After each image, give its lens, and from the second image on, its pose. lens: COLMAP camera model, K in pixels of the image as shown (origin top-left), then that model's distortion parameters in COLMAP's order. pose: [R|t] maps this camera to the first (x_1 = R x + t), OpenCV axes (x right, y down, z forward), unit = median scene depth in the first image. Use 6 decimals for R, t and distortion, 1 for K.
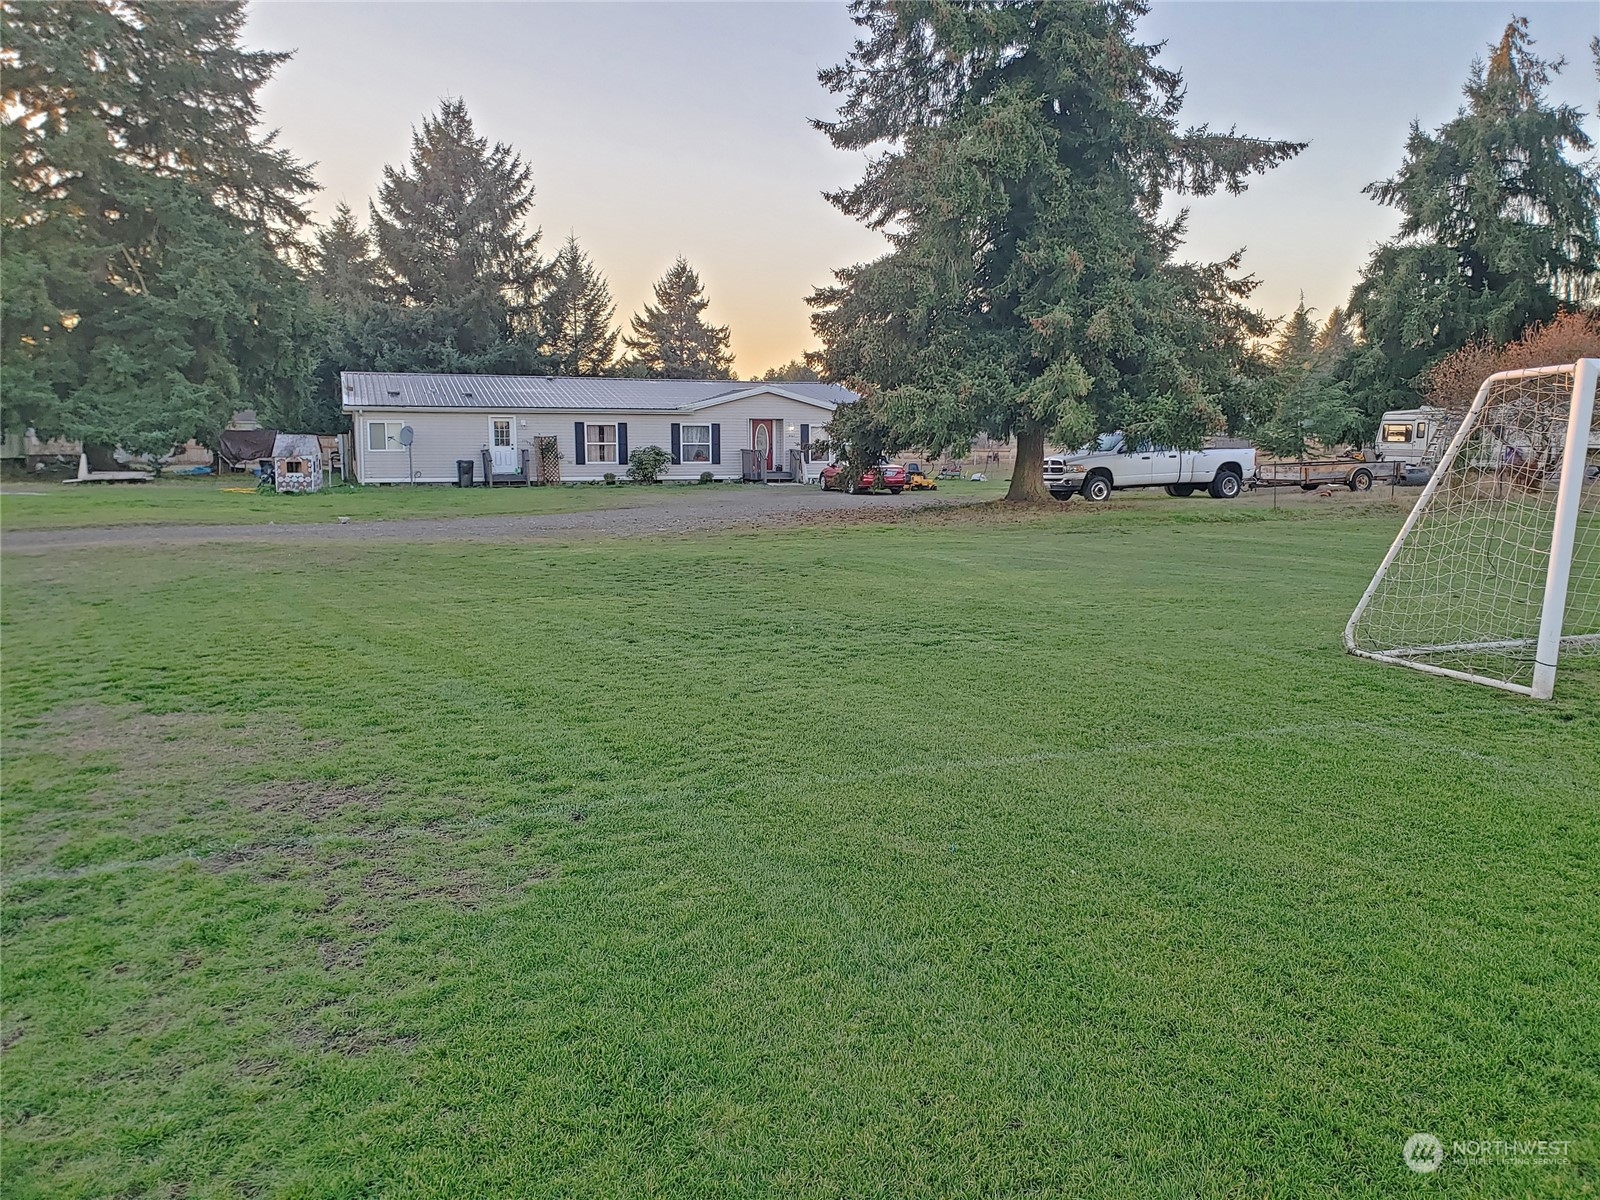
lens RADIAL K [[1200.3, 0, 821.9], [0, 1200.3, 599.0], [0, 0, 1]] dist [0.058968, -0.104575]
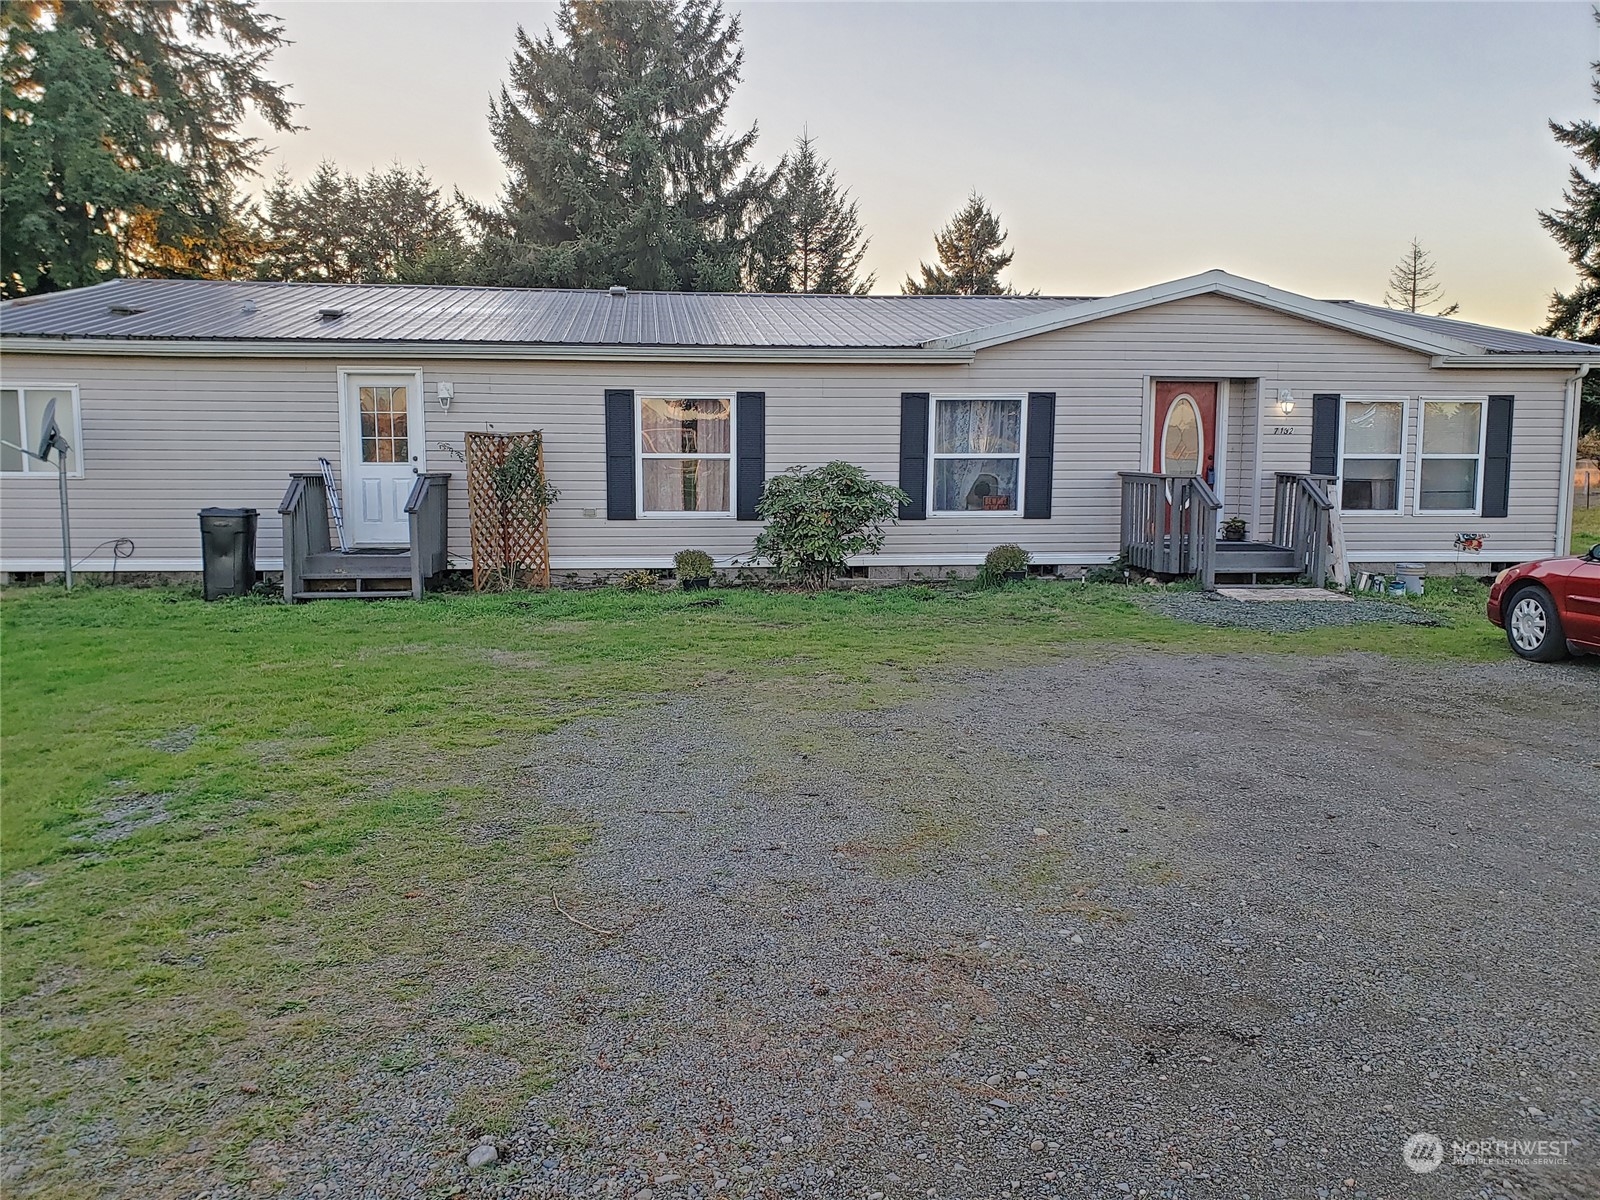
lens RADIAL K [[1201.9, 0, 800.0], [0, 1201.9, 600.0], [0, 0, 1]] dist [0.054101, -0.094848]
pose [[0.966993, 0.032095, -0.252773, -0.057000], [-0.035243, 0.999347, -0.007934, -0.071773], [0.252353, 0.016580, 0.967493, 0.563336]]
